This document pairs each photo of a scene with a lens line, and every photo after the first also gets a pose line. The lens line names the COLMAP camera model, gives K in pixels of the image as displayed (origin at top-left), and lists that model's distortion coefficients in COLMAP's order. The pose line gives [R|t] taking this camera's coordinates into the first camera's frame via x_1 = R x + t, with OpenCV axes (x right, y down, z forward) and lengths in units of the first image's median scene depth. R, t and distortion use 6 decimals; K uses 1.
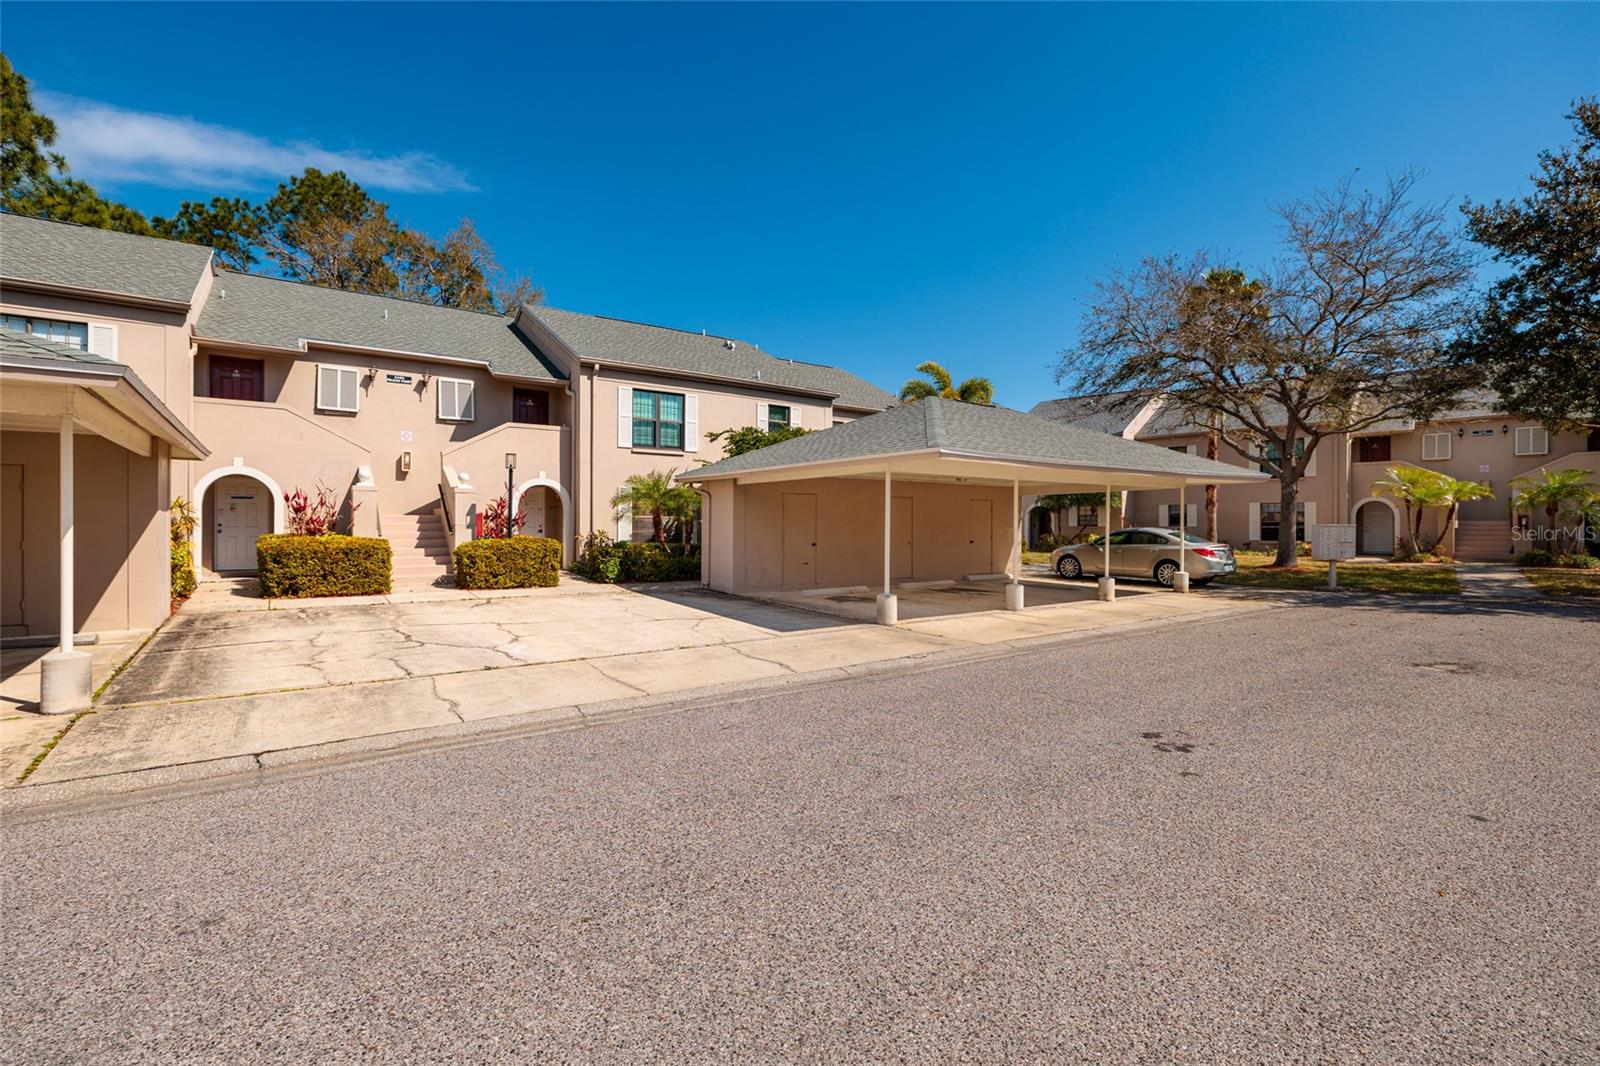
lens RADIAL K [[733.9, 0, 800.1], [0, 733.9, 526.6], [0, 0, 1]] dist [-0.002157, -0.000167]
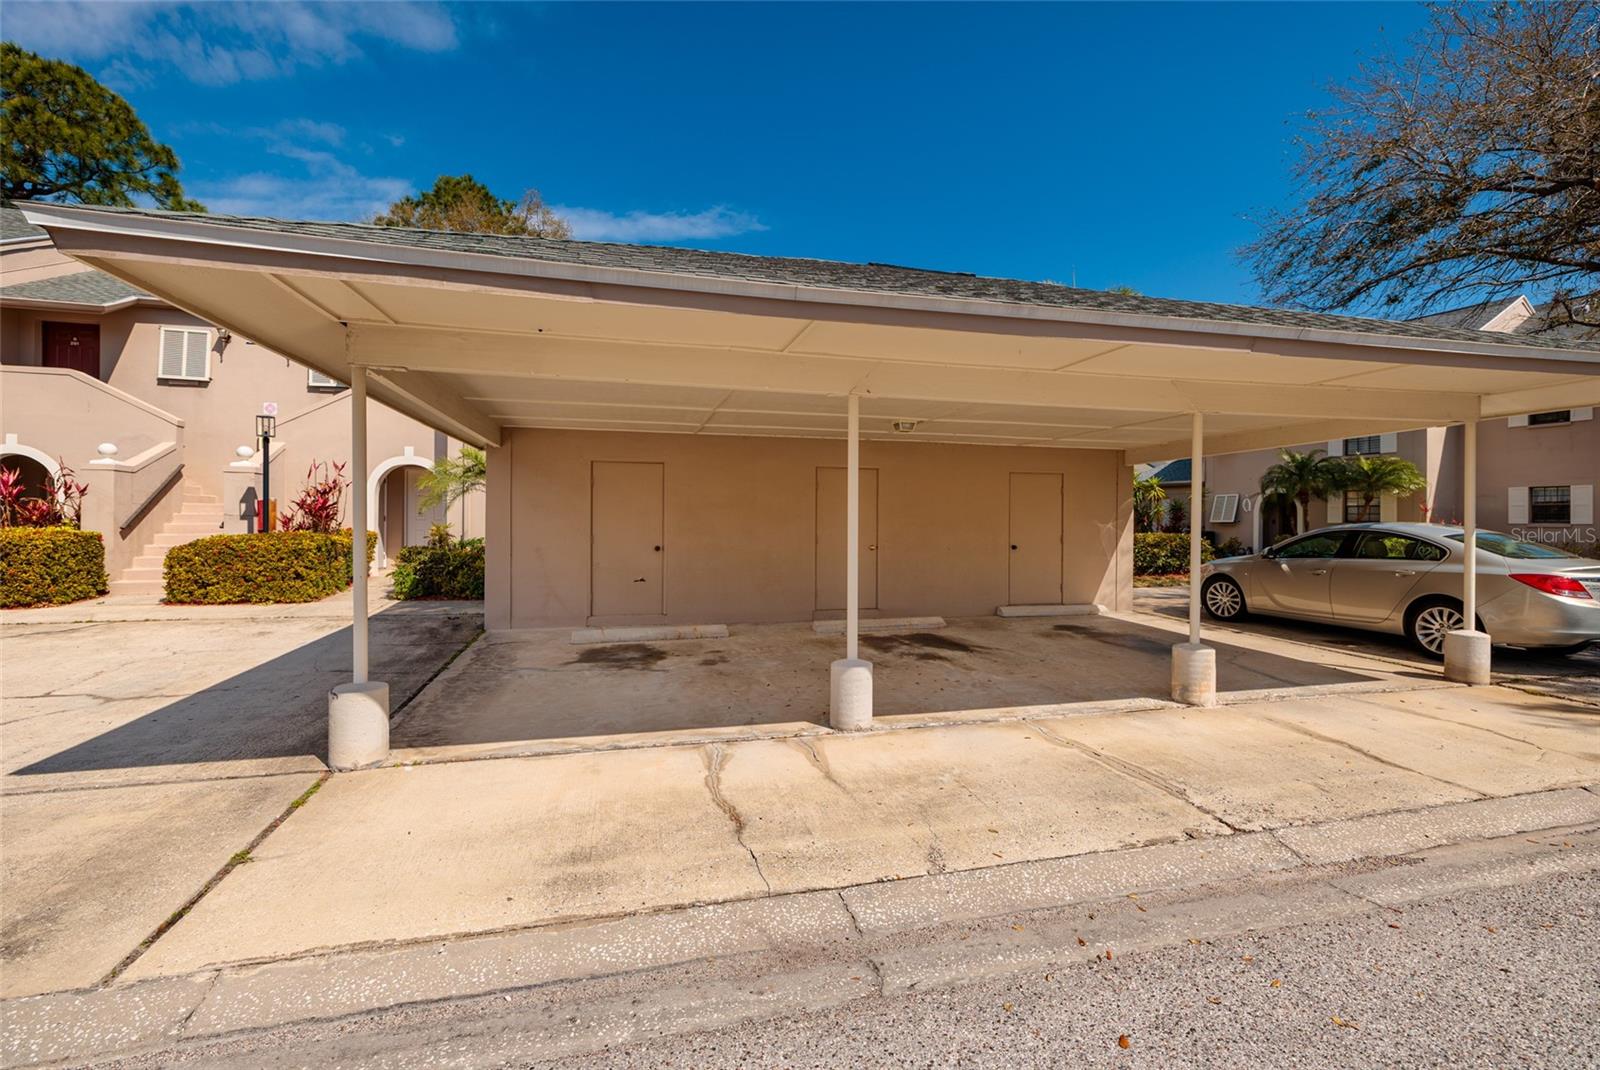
lens RADIAL K [[698.4, 0, 798.7], [0, 698.4, 531.0], [0, 0, 1]] dist [0.001554, 0.000991]
pose [[0.929913, 0.007155, -0.367711, 0.303741], [-0.004512, 0.999957, 0.008048, 0.005187], [0.367753, -0.005825, 0.929905, 0.481849]]
